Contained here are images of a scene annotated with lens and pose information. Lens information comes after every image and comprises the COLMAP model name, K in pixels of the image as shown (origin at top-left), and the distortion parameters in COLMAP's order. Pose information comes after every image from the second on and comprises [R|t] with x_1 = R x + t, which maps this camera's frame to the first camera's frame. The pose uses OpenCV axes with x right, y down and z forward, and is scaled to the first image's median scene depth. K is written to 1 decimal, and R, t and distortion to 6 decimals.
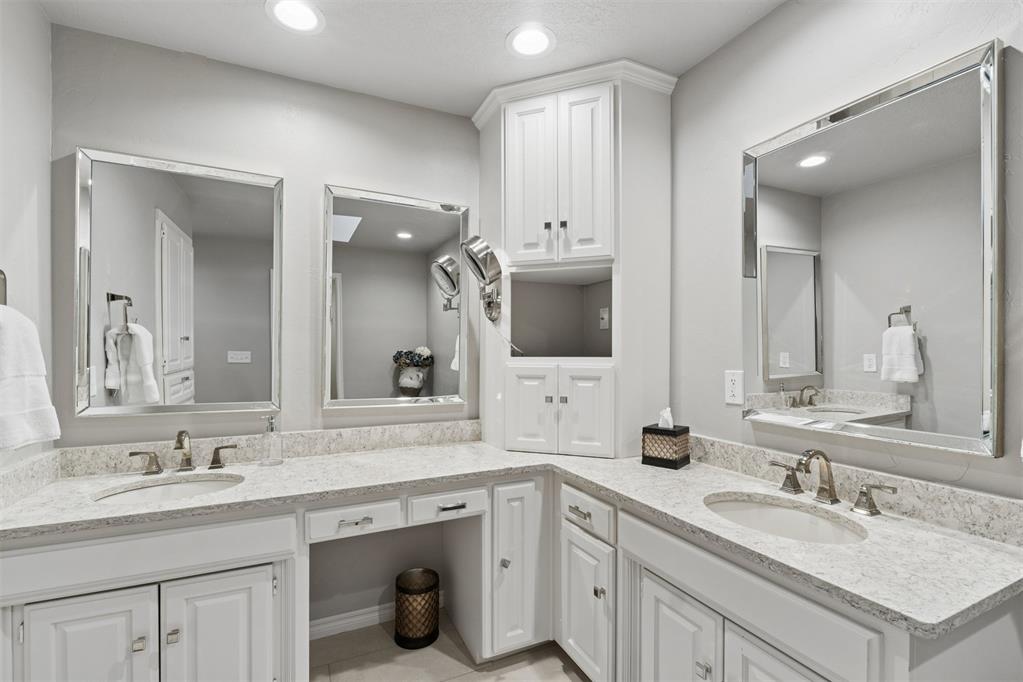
lens RADIAL K [[454.2, 0, 512.0], [0, 454.2, 352.8], [0, 0, 1]] dist [-0.010036, 0.000434]
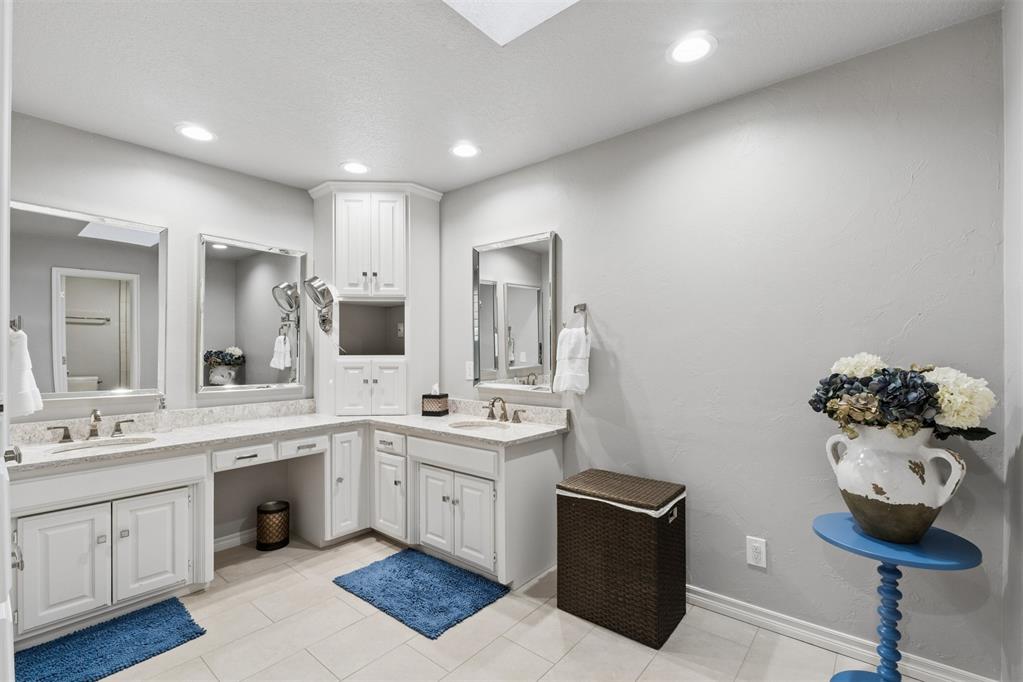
lens RADIAL K [[454.2, 0, 512.0], [0, 454.2, 352.8], [0, 0, 1]] dist [-0.010036, 0.000434]
pose [[0.907350, -0.002668, 0.420368, -0.130409], [0.001869, 0.999996, 0.002315, -0.002407], [-0.420373, -0.001315, 0.907351, -0.715415]]
